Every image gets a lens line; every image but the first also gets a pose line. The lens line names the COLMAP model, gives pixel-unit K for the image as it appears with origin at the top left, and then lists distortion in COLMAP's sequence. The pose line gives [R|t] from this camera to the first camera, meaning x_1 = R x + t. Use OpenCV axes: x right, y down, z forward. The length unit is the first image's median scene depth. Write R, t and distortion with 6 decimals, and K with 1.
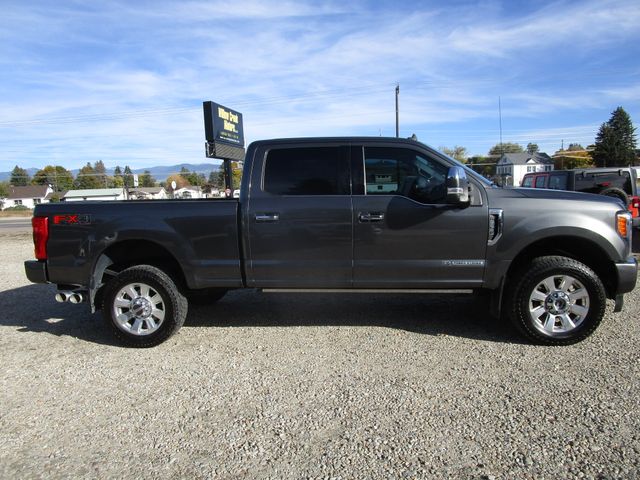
lens RADIAL K [[467.0, 0, 300.9], [0, 467.0, 241.7], [0, 0, 1]] dist [-0.031989, 0.012774]
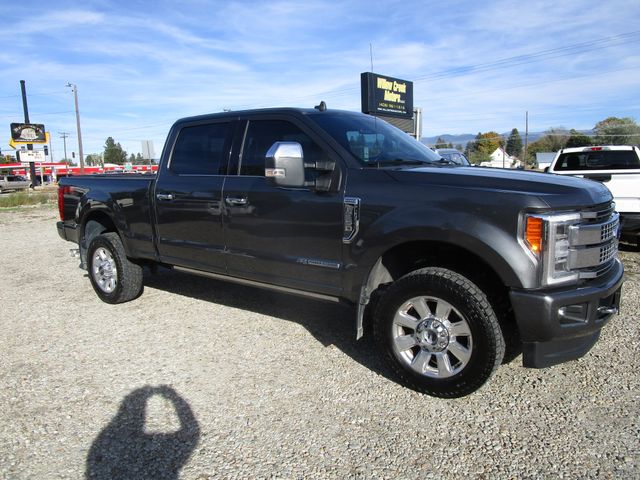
lens RADIAL K [[467.0, 0, 319.8], [0, 467.0, 241.6], [0, 0, 1]] dist [-0.031989, 0.012774]
pose [[0.854038, 0.092587, -0.511904, 0.108215], [-0.061793, 0.995123, 0.076894, -0.007521], [0.516527, -0.034038, 0.855594, 0.044676]]
